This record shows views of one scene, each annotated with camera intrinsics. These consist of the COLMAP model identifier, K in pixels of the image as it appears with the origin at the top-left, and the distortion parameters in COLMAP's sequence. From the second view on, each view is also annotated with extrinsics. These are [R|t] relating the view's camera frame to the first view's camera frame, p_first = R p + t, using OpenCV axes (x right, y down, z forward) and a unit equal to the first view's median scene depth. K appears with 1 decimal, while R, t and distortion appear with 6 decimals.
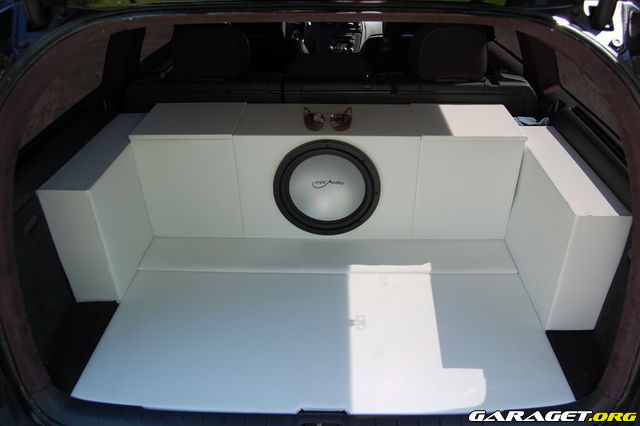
lens RADIAL K [[510.2, 0, 322.5], [0, 510.2, 217.5], [0, 0, 1]] dist [-0.091075, 0.004727]
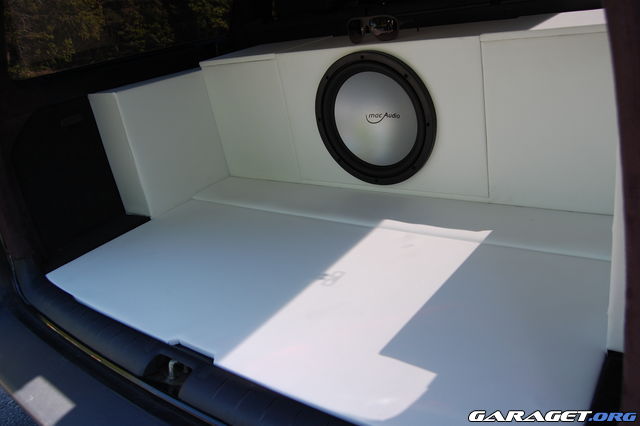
lens RADIAL K [[510.2, 0, 324.0], [0, 510.2, 210.5], [0, 0, 1]] dist [-0.091075, 0.004727]
pose [[0.805247, 0.107396, -0.583133, 0.431765], [-0.172038, 0.983472, -0.056440, 0.142539], [0.567433, 0.145769, 0.810414, 0.356947]]
